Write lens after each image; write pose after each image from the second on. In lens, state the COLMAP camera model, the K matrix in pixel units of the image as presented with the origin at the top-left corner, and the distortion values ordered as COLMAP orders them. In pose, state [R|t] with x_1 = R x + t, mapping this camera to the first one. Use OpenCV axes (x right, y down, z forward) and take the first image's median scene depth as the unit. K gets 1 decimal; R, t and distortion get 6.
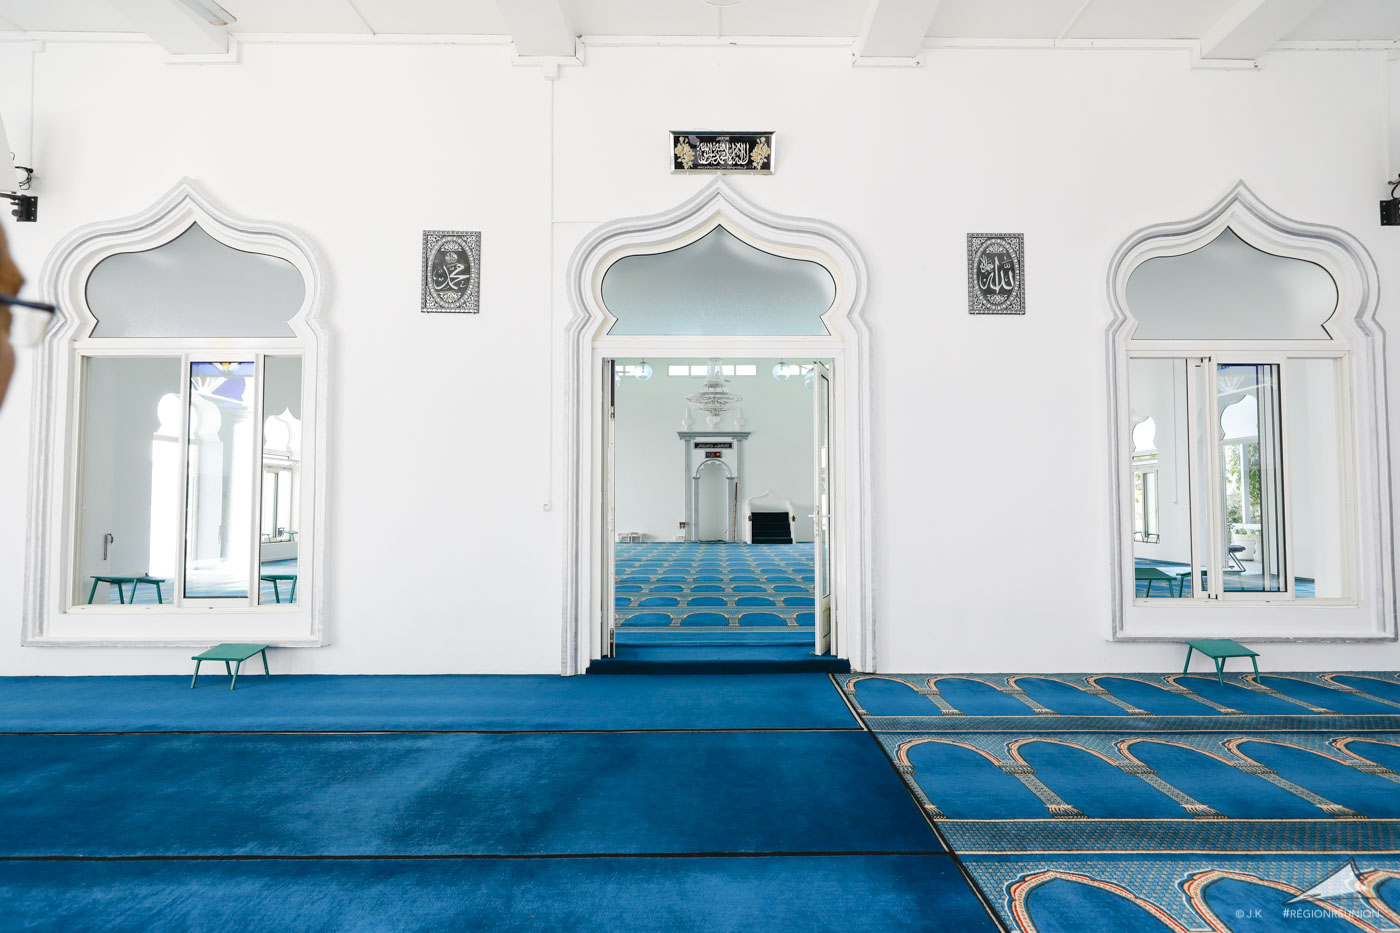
lens RADIAL K [[623.5, 0, 704.8], [0, 623.5, 471.7], [0, 0, 1]] dist [-0.001575, 0.000058]
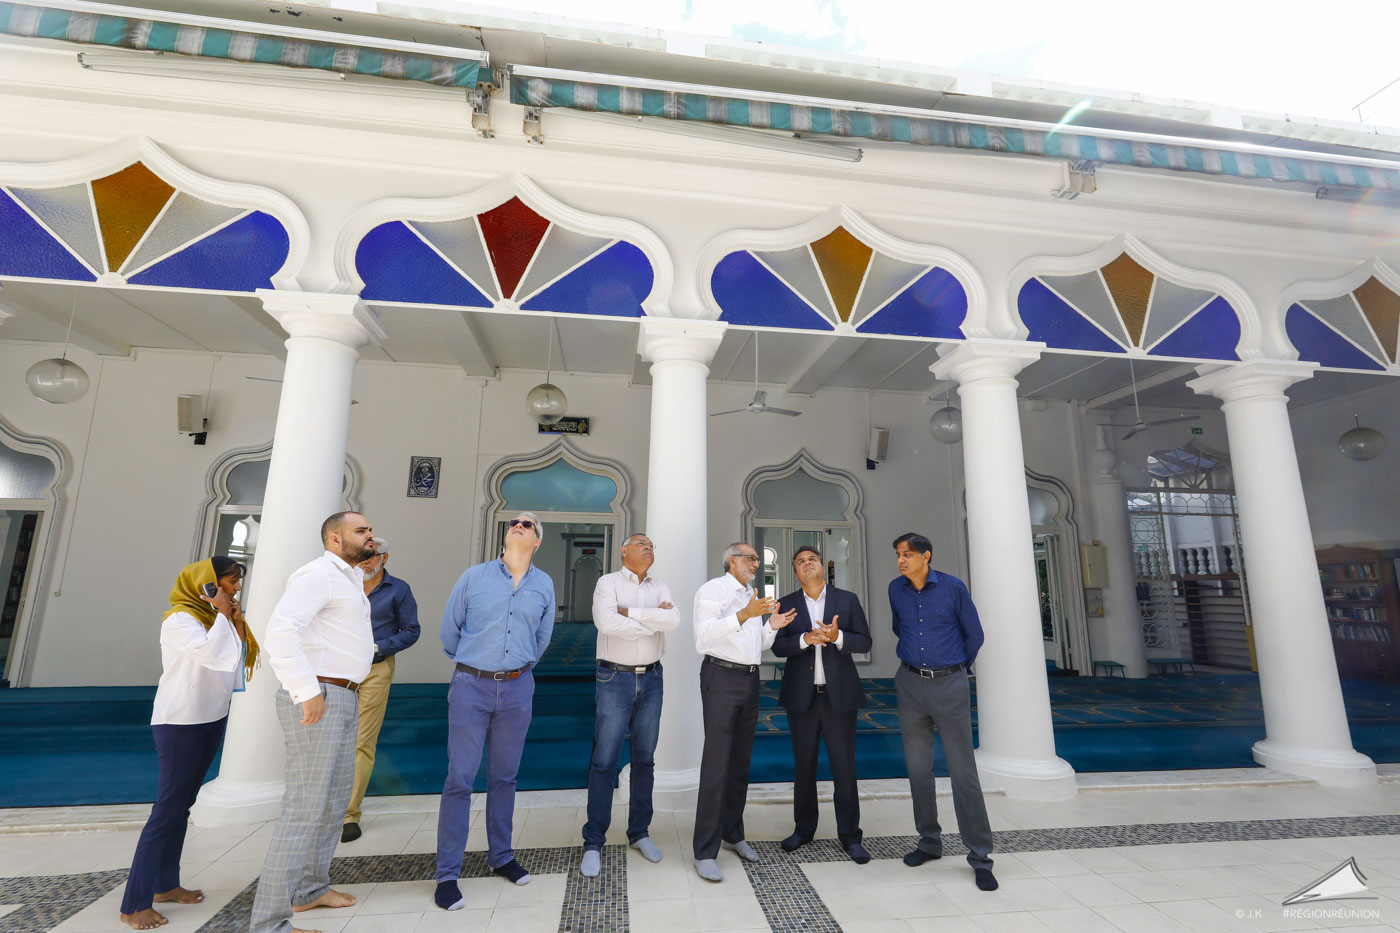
lens RADIAL K [[623.5, 0, 696.9], [0, 623.5, 461.0], [0, 0, 1]] dist [-0.001575, 0.000058]
pose [[0.990027, 0.038335, 0.135563, 0.191901], [-0.017645, 0.988430, -0.150651, -0.081907], [-0.139770, 0.146757, 0.979248, -1.107018]]
